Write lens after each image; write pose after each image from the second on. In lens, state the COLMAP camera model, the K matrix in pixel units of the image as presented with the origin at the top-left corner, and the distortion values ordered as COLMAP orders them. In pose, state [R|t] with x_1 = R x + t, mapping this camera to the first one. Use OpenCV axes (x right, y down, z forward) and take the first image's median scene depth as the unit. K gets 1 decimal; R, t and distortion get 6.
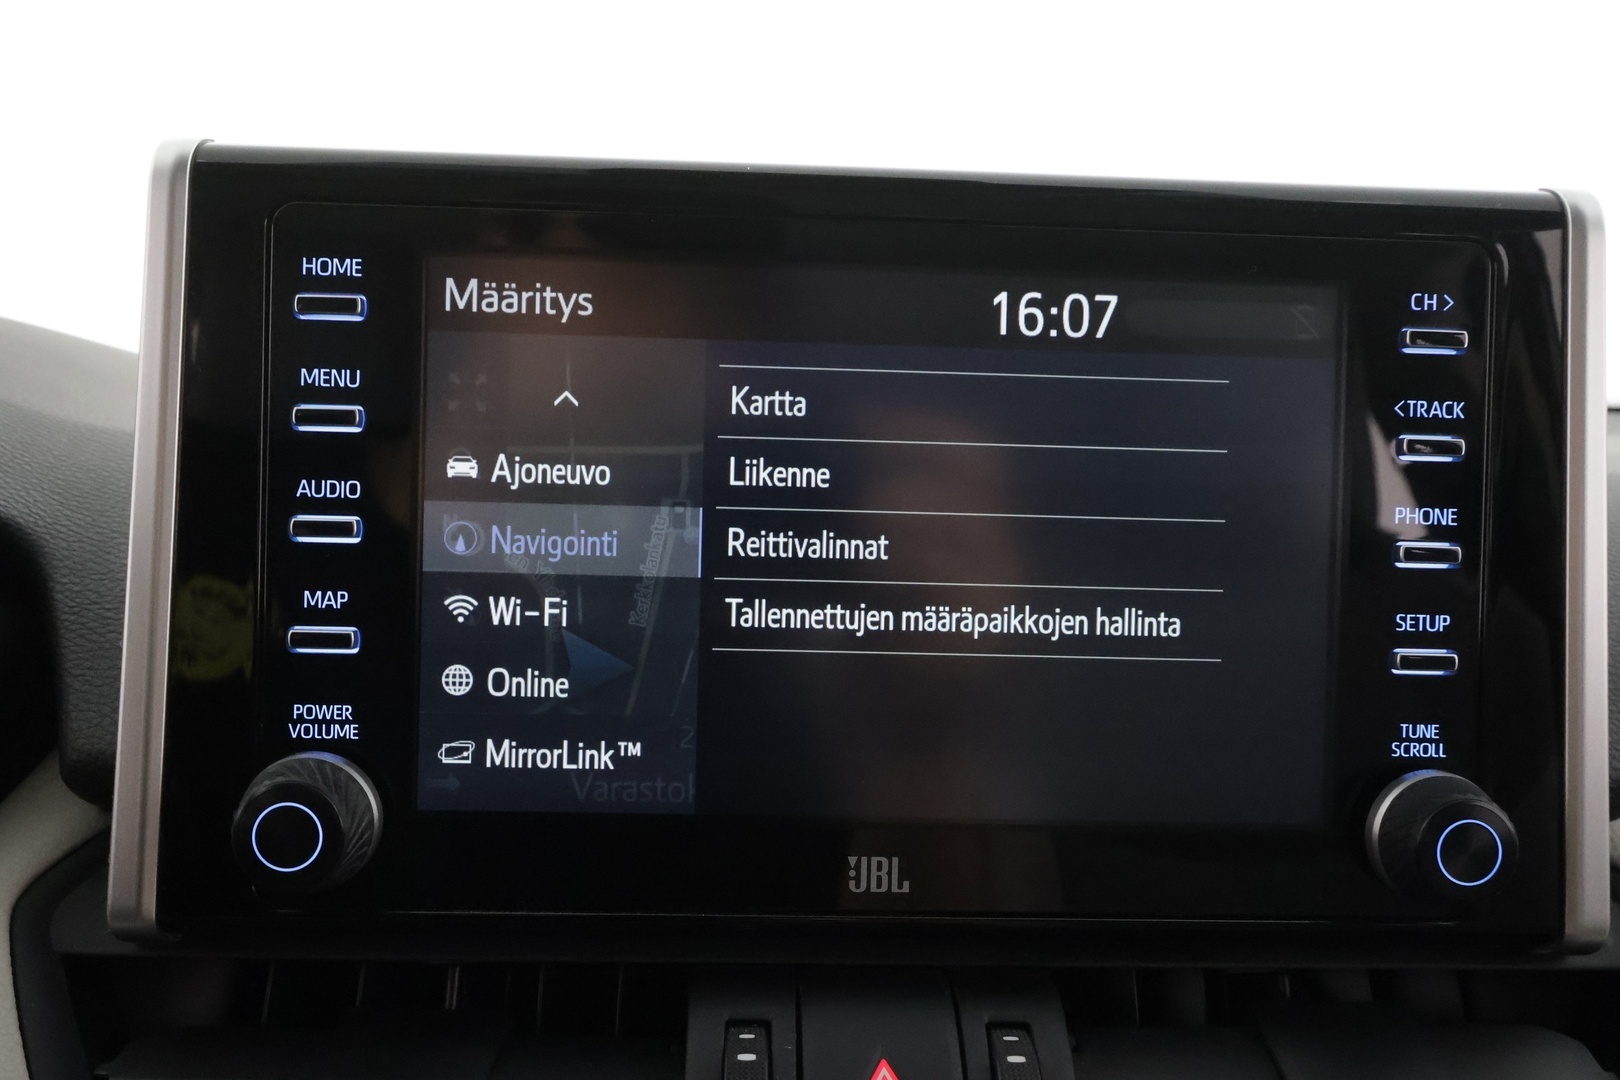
lens RADIAL K [[1302.4, 0, 802.2], [0, 1302.4, 539.9], [0, 0, 1]] dist [0.006700, 0.014182]
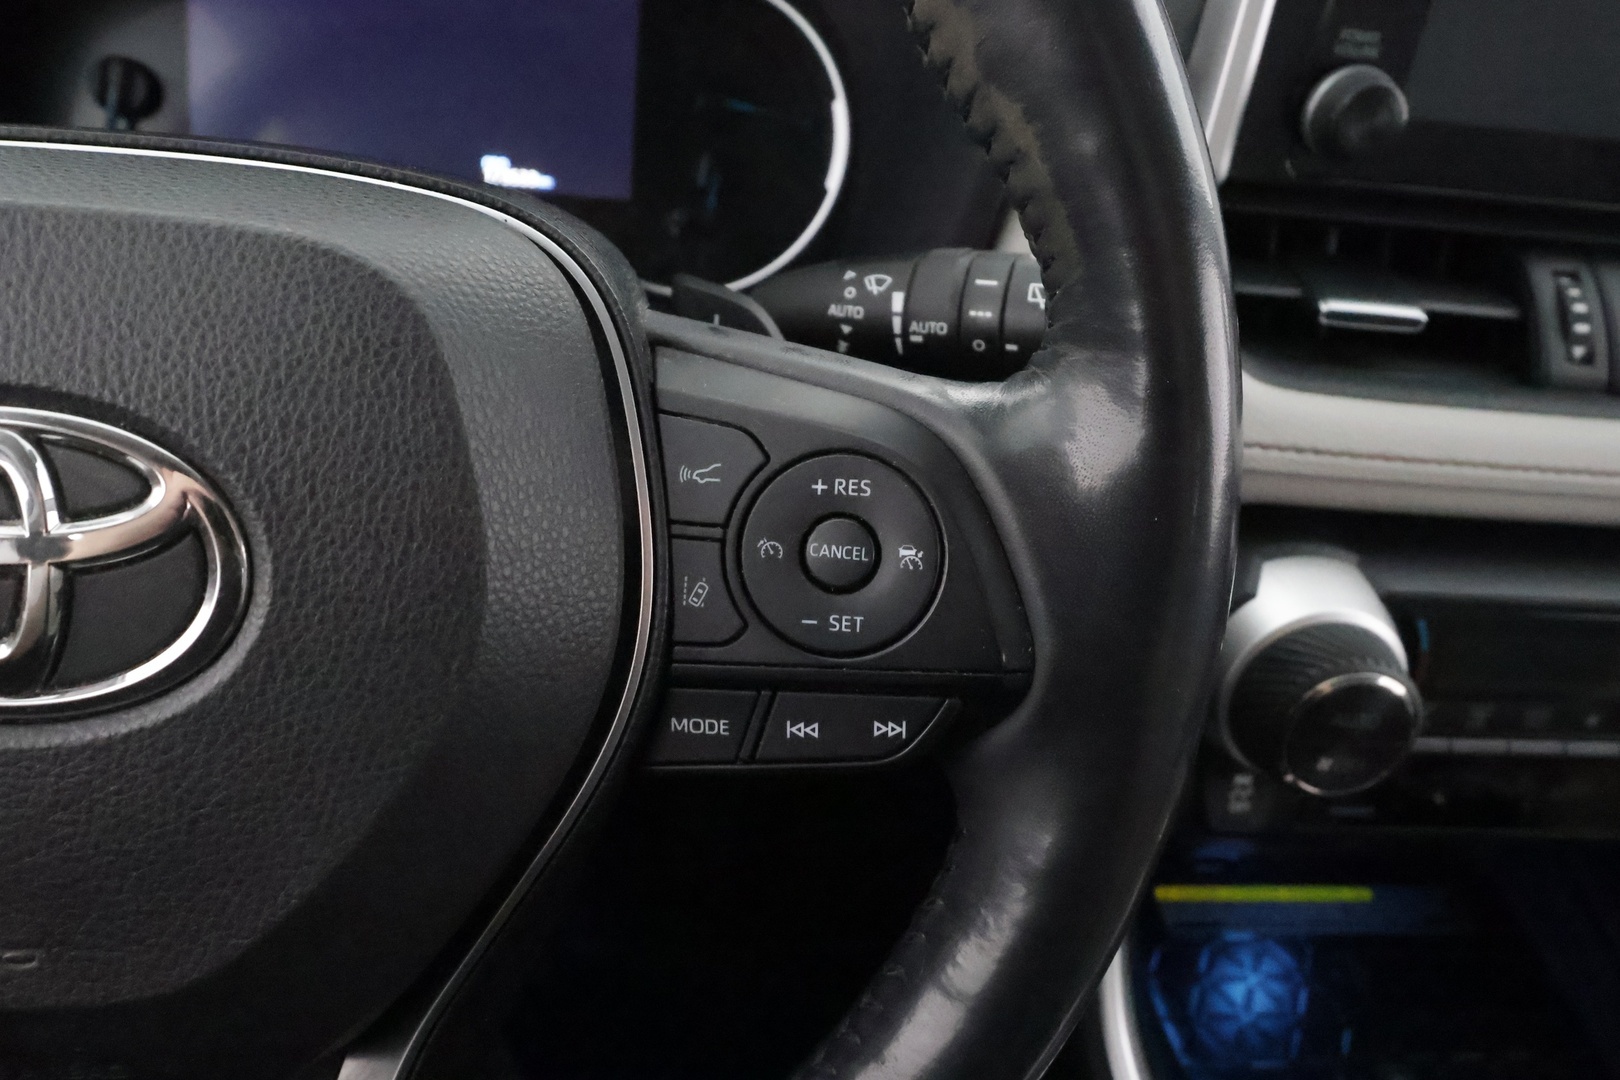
lens RADIAL K [[1302.4, 0, 811.9], [0, 1302.4, 562.9], [0, 0, 1]] dist [0.006700, 0.014182]
pose [[0.993836, 0.037162, 0.104446, -1.070133], [-0.080343, 0.890613, 0.447609, 0.054916], [-0.076387, -0.453241, 0.888109, -0.453611]]
